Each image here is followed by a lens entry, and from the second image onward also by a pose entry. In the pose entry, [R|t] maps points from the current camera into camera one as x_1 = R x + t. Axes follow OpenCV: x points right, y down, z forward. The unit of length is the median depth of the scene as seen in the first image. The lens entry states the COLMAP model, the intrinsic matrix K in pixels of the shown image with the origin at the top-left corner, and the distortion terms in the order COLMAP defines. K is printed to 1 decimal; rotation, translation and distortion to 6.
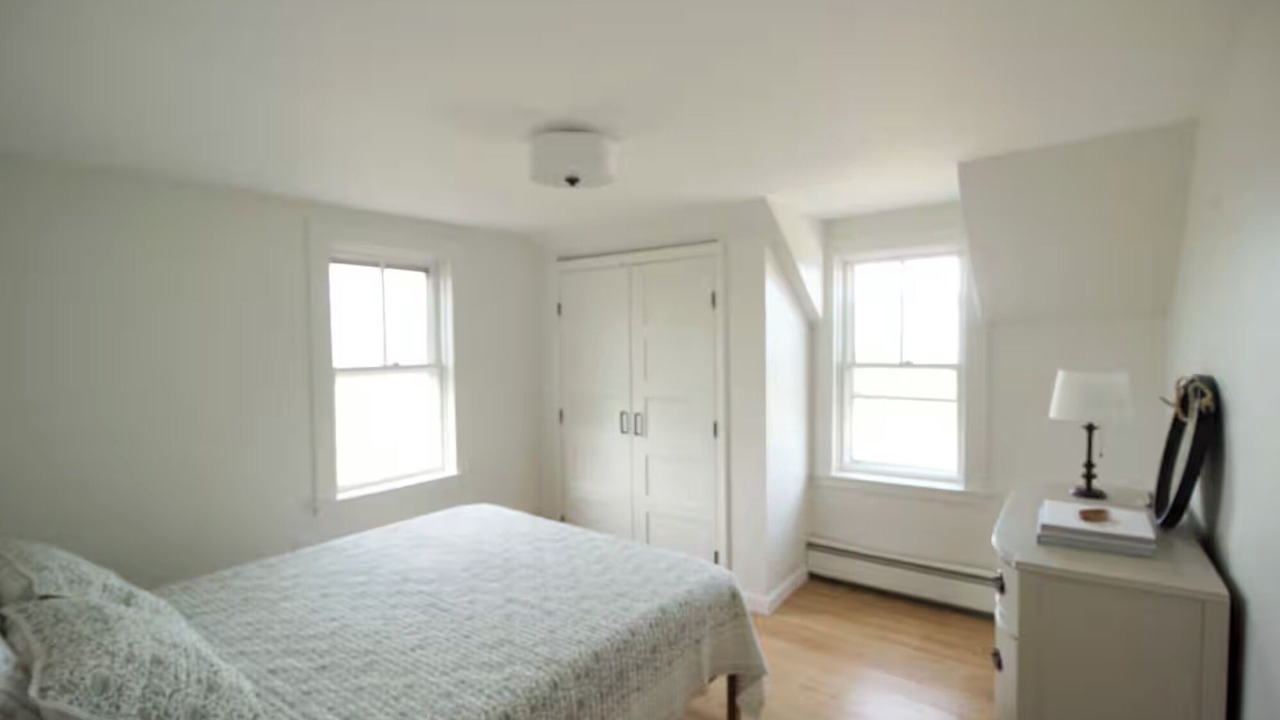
lens RADIAL K [[590.9, 0, 640.0], [0, 590.9, 360.0], [0, 0, 1]] dist [-0.000914, -0.000110]
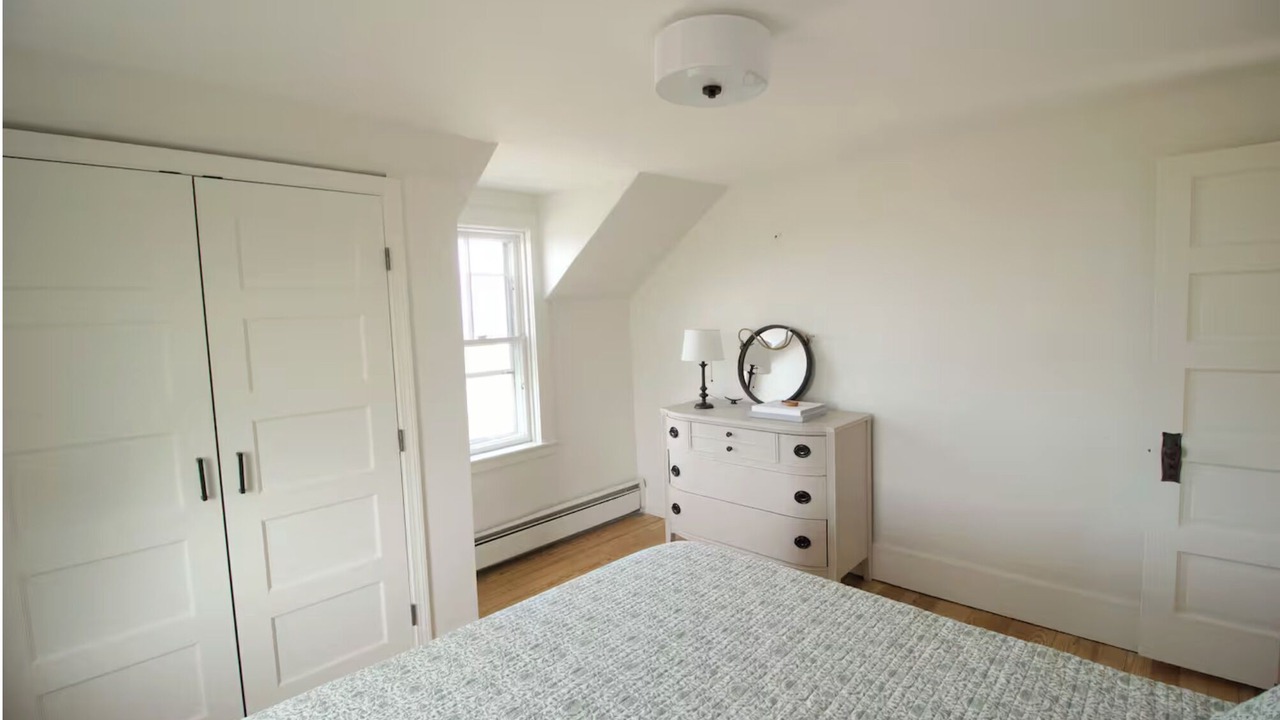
lens RADIAL K [[590.9, 0, 640.0], [0, 590.9, 360.0], [0, 0, 1]] dist [-0.000914, -0.000110]
pose [[0.145807, -0.072397, 0.986660, -0.830583], [0.066265, 0.995794, 0.063275, -0.010601], [-0.987091, 0.056155, 0.149992, 0.917551]]
